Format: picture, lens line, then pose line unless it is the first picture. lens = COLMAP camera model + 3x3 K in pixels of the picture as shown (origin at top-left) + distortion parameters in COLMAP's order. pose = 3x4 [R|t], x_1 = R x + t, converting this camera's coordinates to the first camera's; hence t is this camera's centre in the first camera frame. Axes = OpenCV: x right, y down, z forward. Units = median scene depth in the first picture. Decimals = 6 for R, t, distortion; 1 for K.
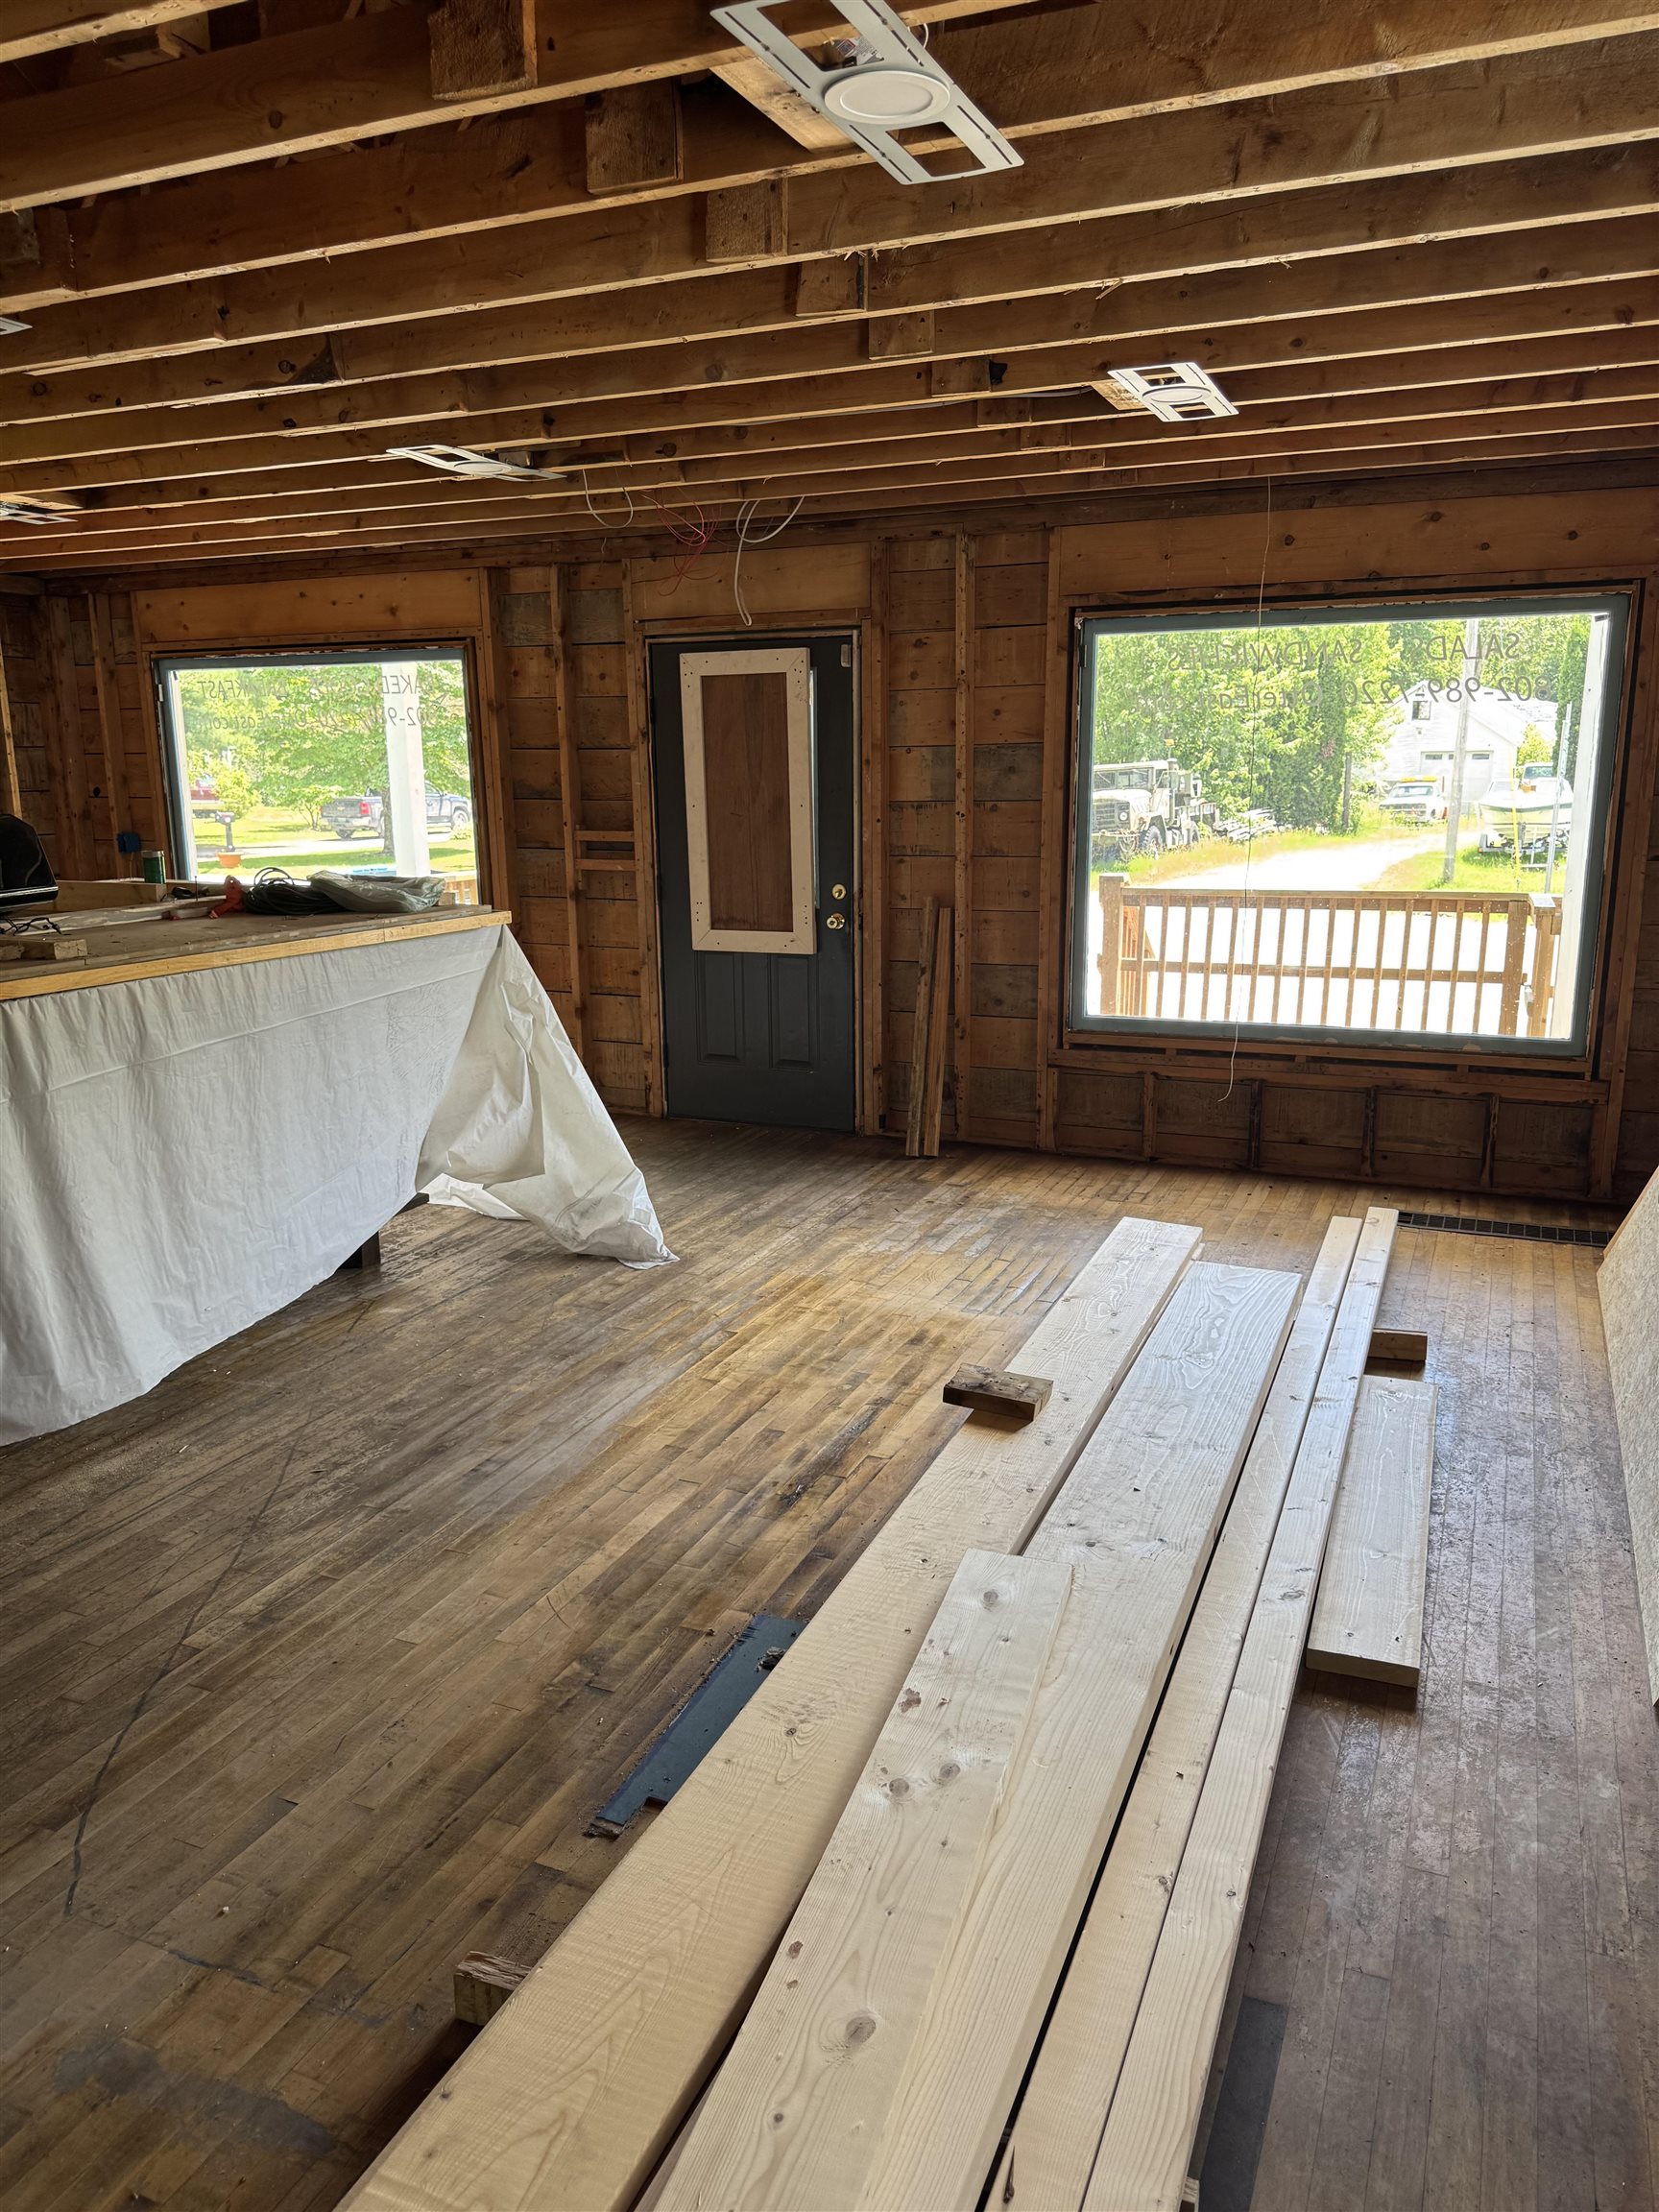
lens RADIAL K [[1559.8, 0, 828.6], [0, 1559.8, 1110.6], [0, 0, 1]] dist [0.000149, 0.001320]
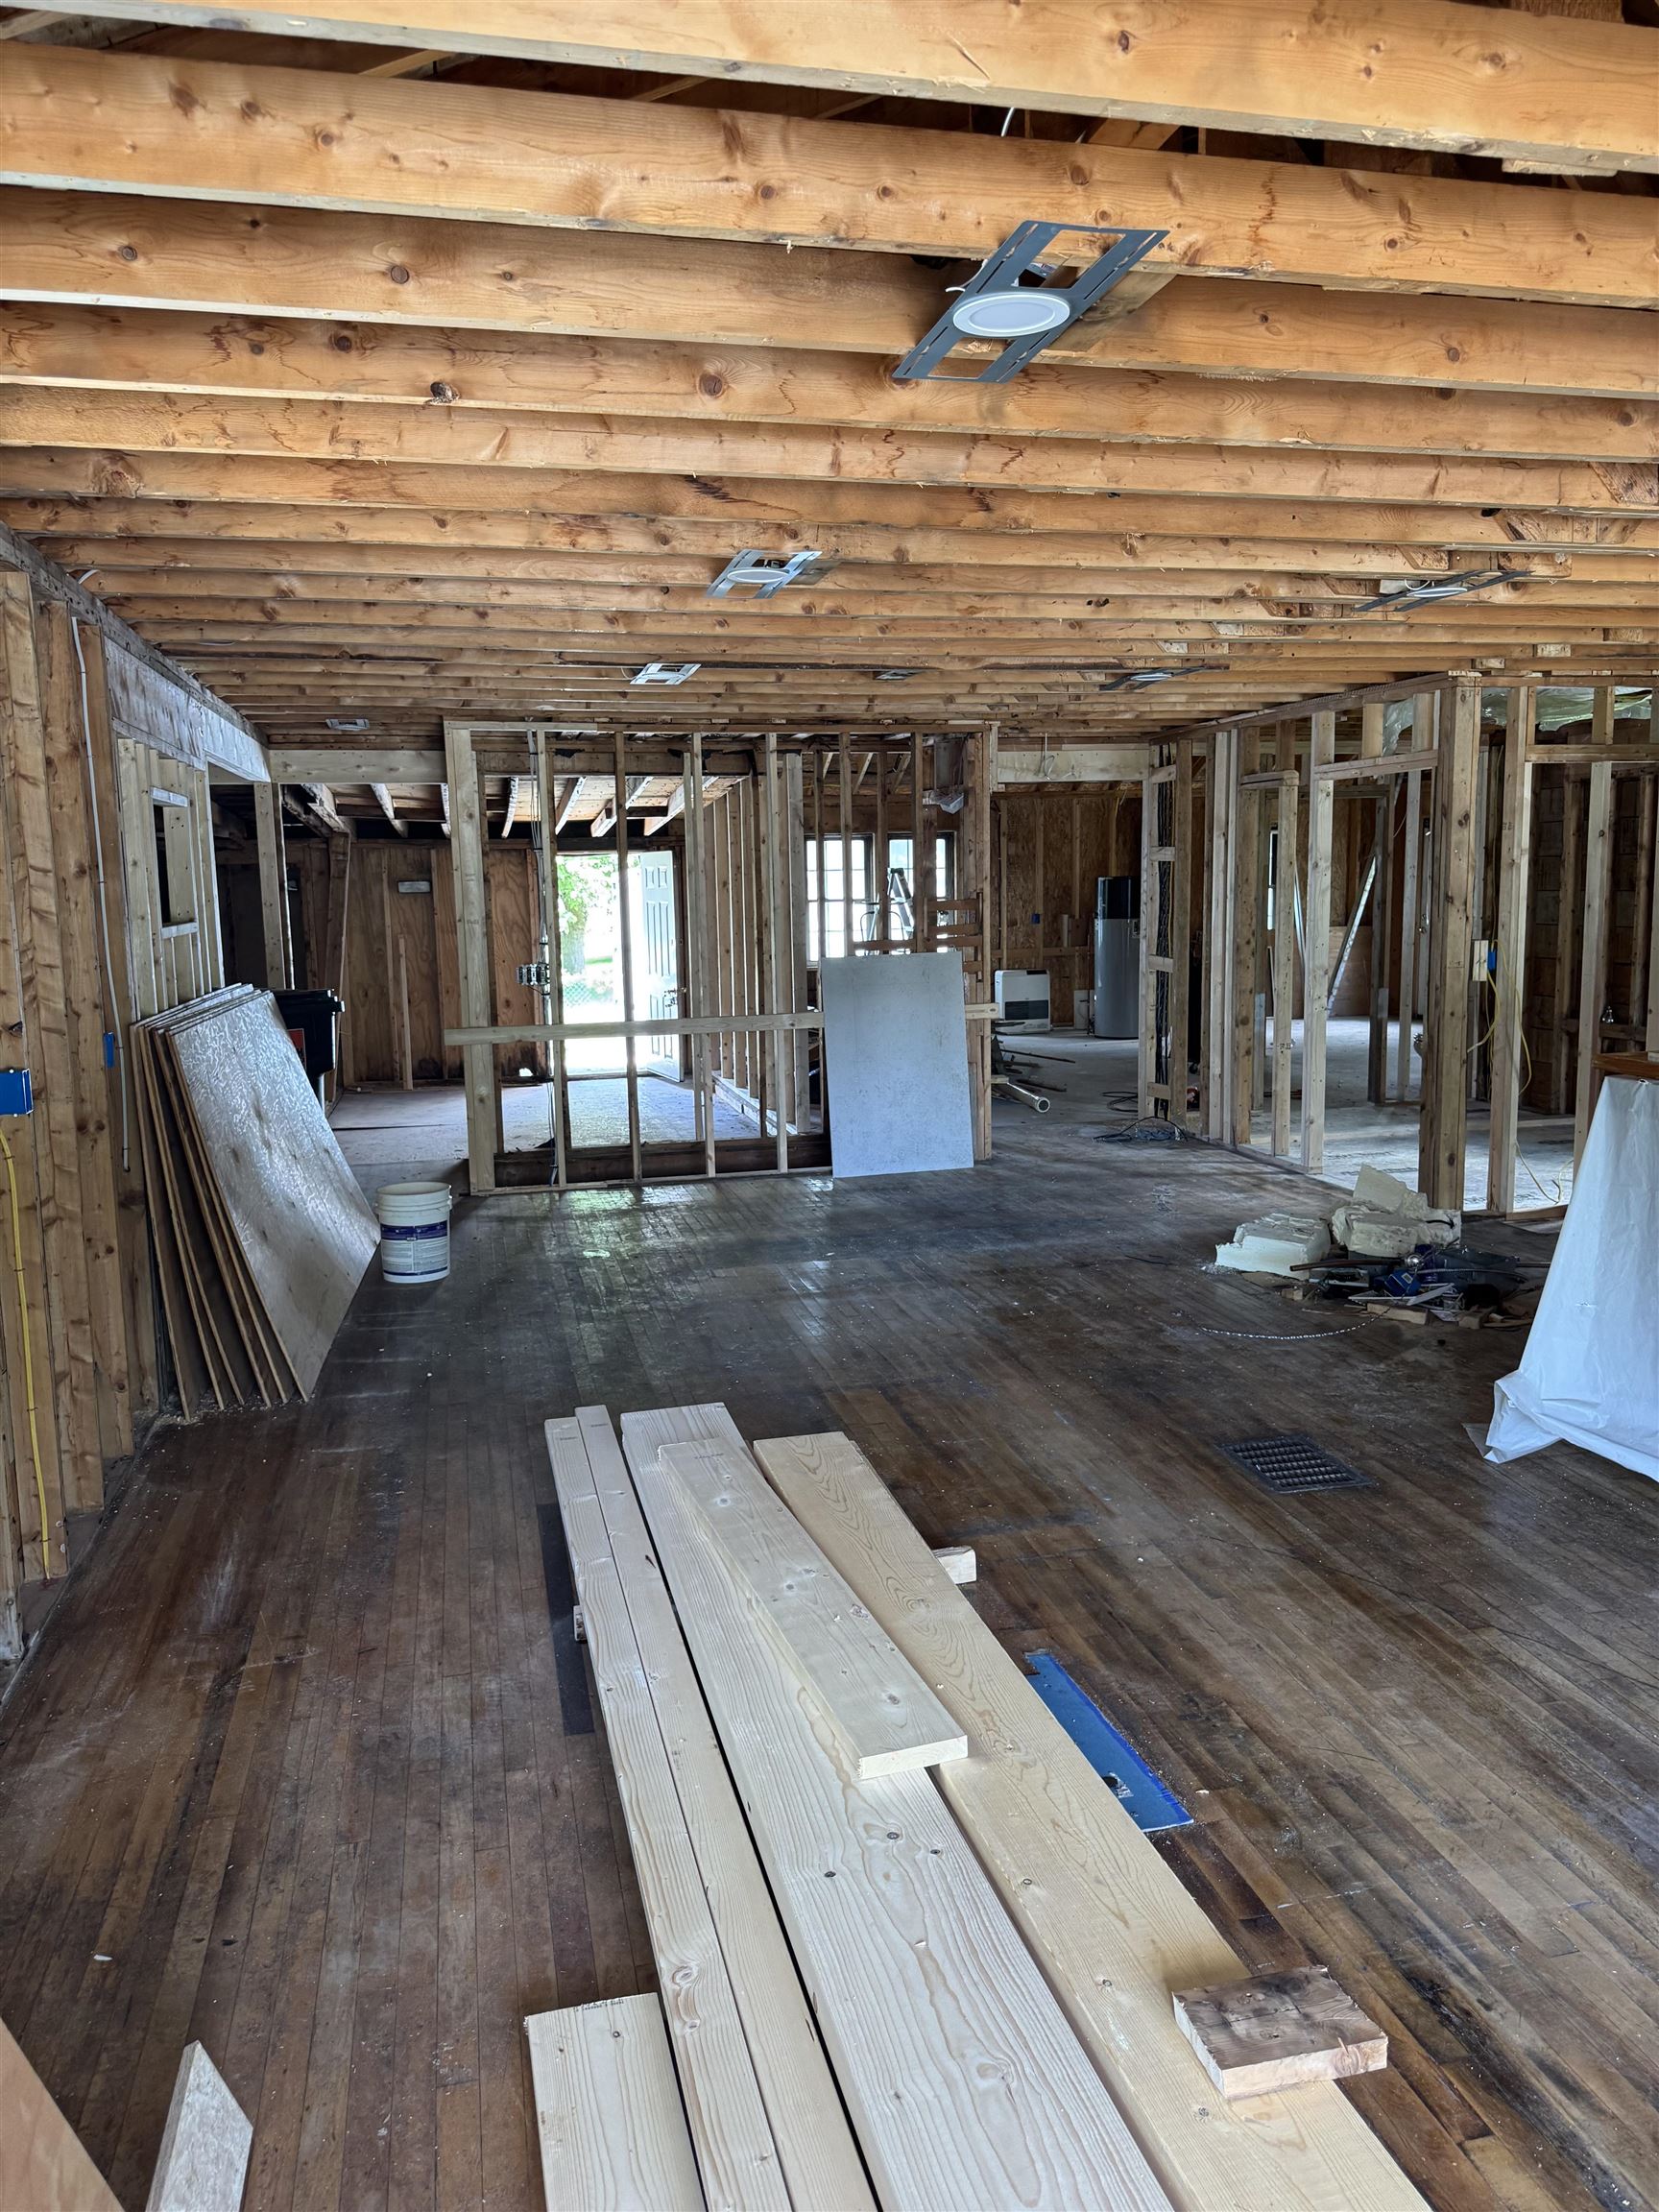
lens RADIAL K [[1559.8, 0, 830.8], [0, 1559.8, 1109.3], [0, 0, 1]] dist [0.000149, 0.001320]
pose [[-0.809904, 0.103456, -0.577367, 0.599079], [-0.098251, 0.946488, 0.307419, -0.325630], [0.578275, 0.305707, -0.756400, 1.409844]]
